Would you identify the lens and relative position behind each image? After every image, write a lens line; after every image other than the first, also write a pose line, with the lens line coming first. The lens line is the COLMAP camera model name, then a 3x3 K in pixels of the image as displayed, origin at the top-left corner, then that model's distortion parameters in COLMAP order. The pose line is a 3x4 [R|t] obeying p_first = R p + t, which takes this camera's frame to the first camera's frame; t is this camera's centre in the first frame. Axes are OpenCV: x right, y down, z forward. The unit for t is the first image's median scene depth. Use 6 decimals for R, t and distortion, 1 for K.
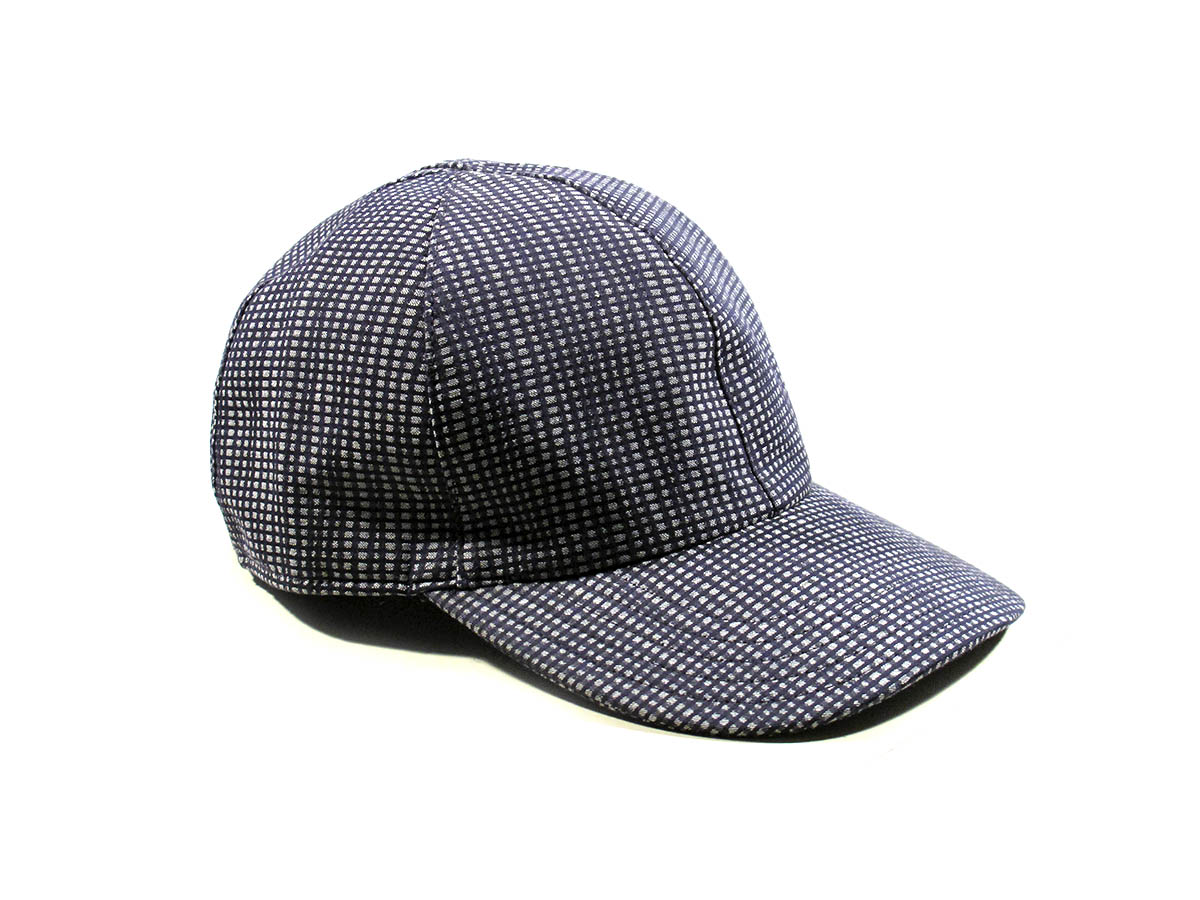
lens RADIAL K [[2205.0, 0, 596.9], [0, 2205.0, 452.5], [0, 0, 1]] dist [-0.154913, 0.000000]
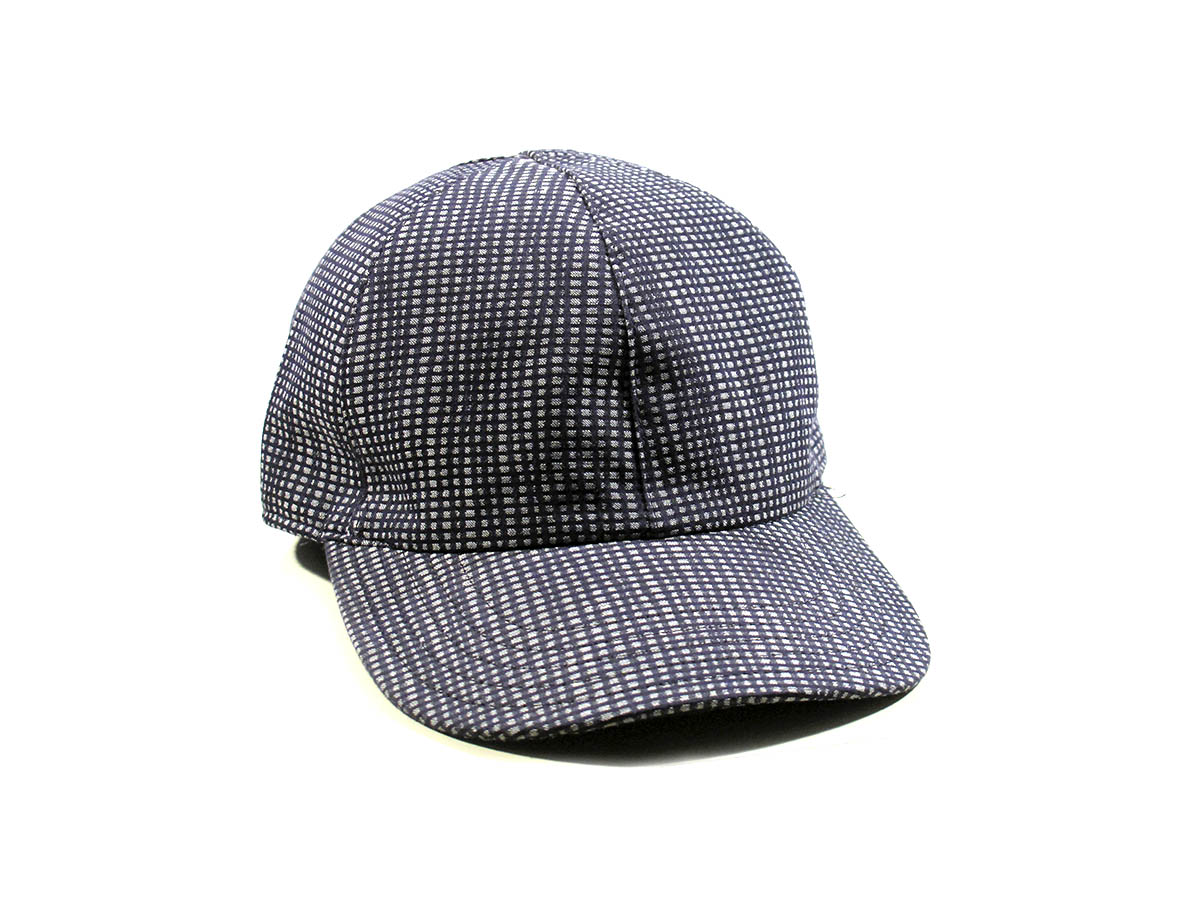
lens RADIAL K [[2205.0, 0, 595.2], [0, 2205.0, 447.9], [0, 0, 1]] dist [-0.154913, 0.000000]
pose [[0.823607, 0.167374, -0.541902, 0.592656], [-0.171799, 0.984199, 0.042875, -0.048348], [0.540516, 0.057787, 0.839347, 0.175334]]
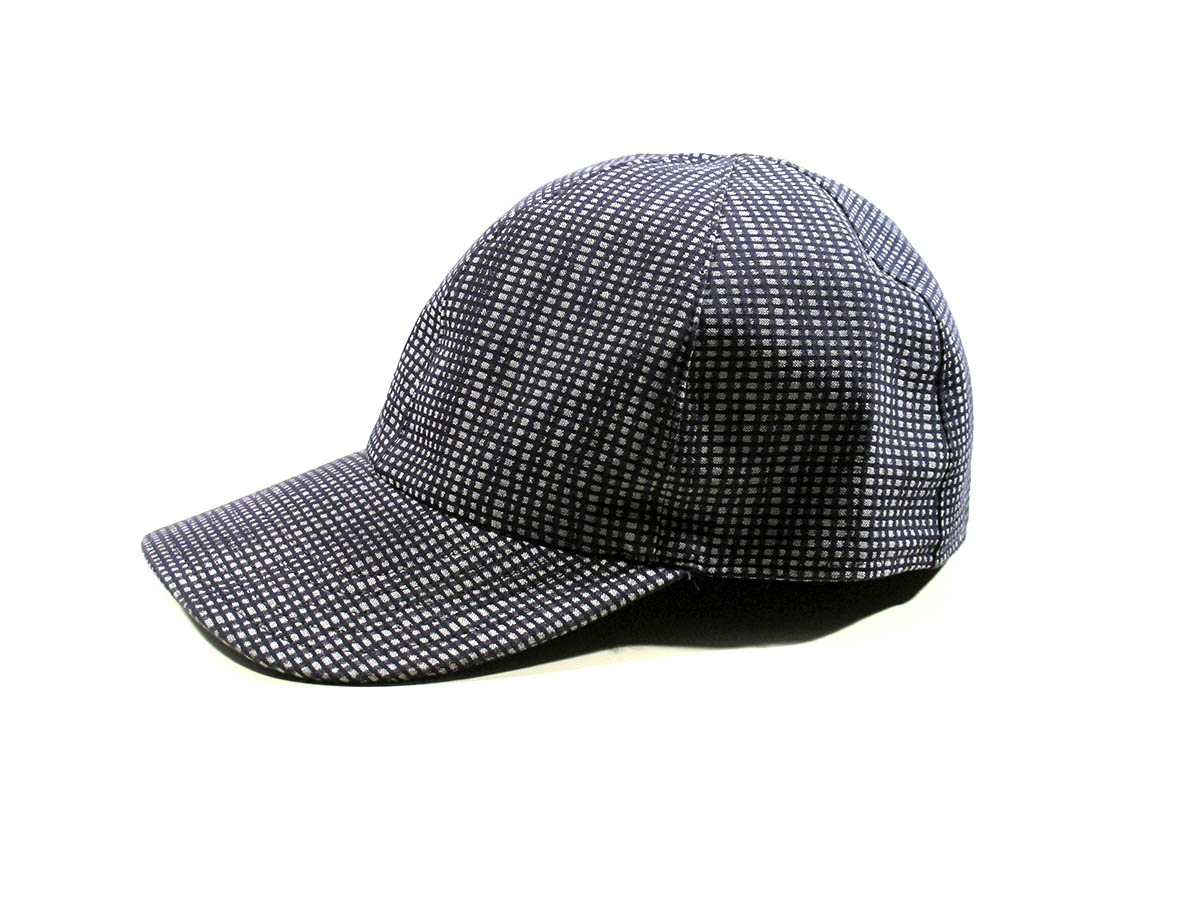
lens RADIAL K [[2205.0, 0, 599.1], [0, 2205.0, 452.7], [0, 0, 1]] dist [-0.154913, 0.000000]
pose [[-0.468449, 0.258337, -0.844877, 0.927595], [-0.274802, 0.866253, 0.417240, -0.452260], [0.839666, 0.427629, -0.334804, 1.465663]]
